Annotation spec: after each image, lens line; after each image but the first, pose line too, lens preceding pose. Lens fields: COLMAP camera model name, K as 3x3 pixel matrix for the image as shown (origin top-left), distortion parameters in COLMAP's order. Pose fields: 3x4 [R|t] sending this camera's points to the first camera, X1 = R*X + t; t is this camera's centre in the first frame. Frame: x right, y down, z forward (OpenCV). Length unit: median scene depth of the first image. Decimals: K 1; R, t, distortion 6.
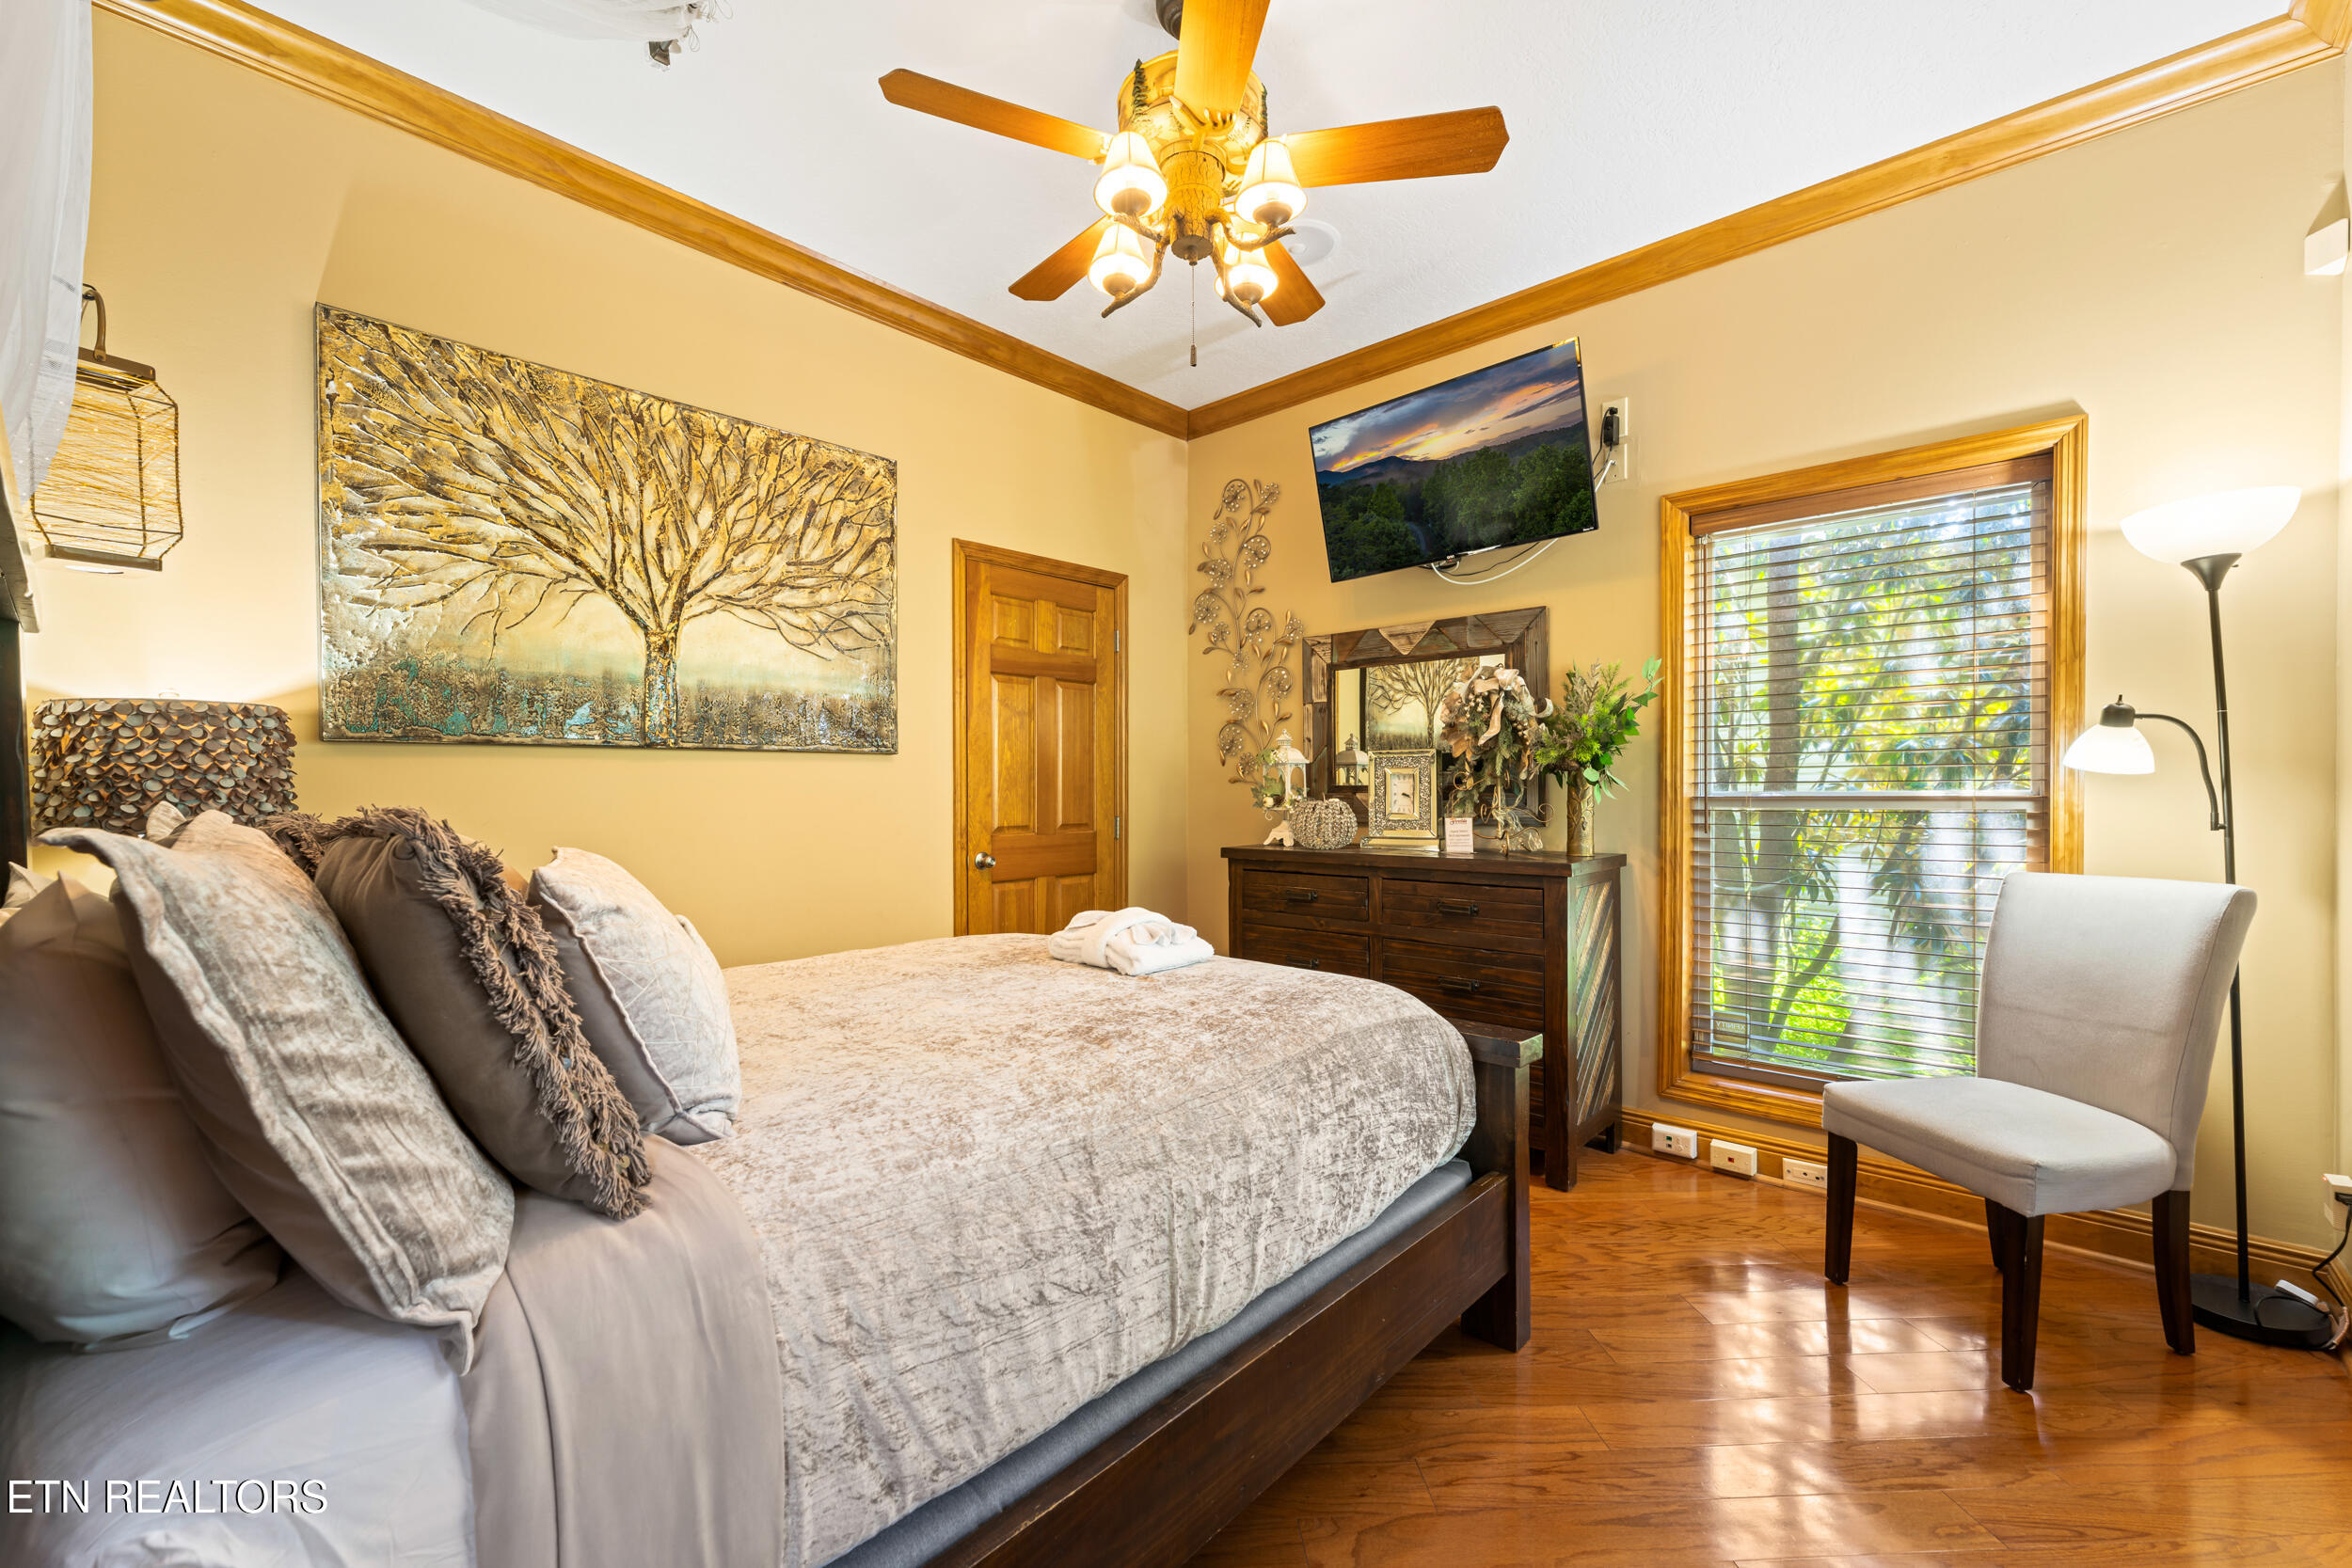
lens RADIAL K [[921.8, 0, 1196.8], [0, 921.8, 784.0], [0, 0, 1]] dist [-0.006562, 0.000578]
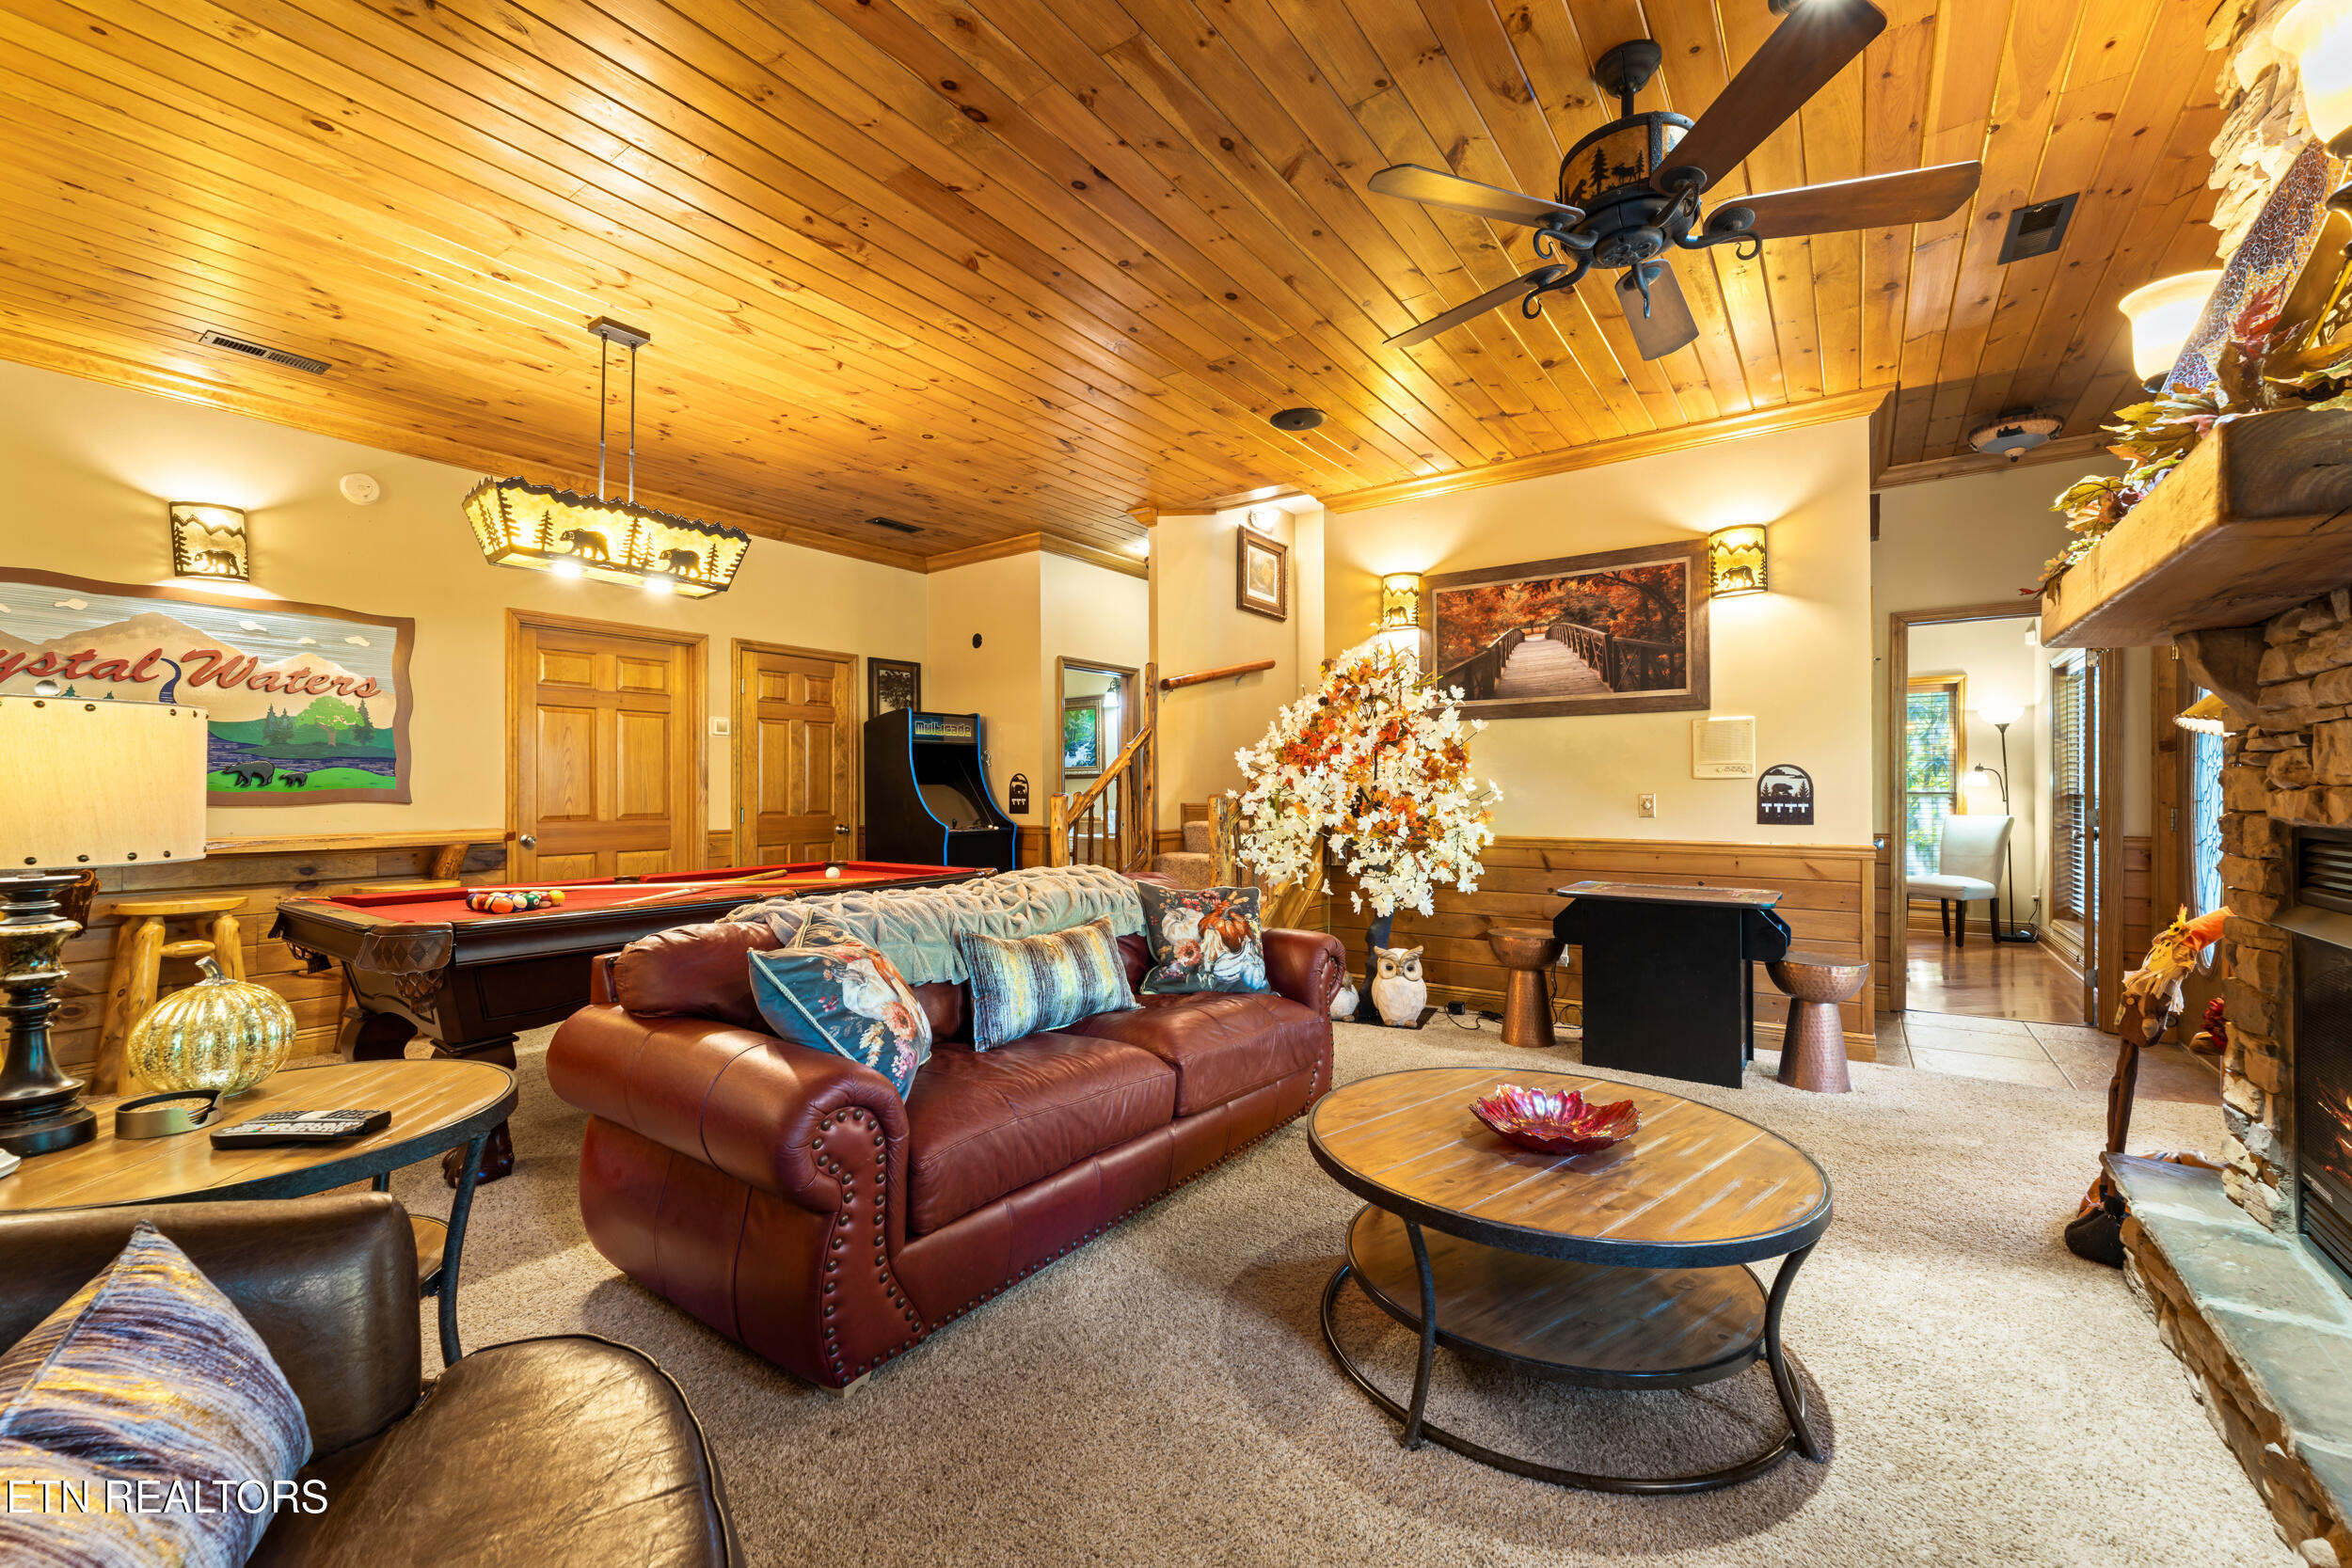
lens RADIAL K [[921.8, 0, 1218.5], [0, 921.8, 788.1], [0, 0, 1]] dist [-0.006562, 0.000578]
pose [[0.989812, 0.002359, 0.142361, -2.405470], [-0.000549, 0.999919, -0.012754, 0.048575], [-0.142380, 0.012546, 0.989733, -2.087666]]
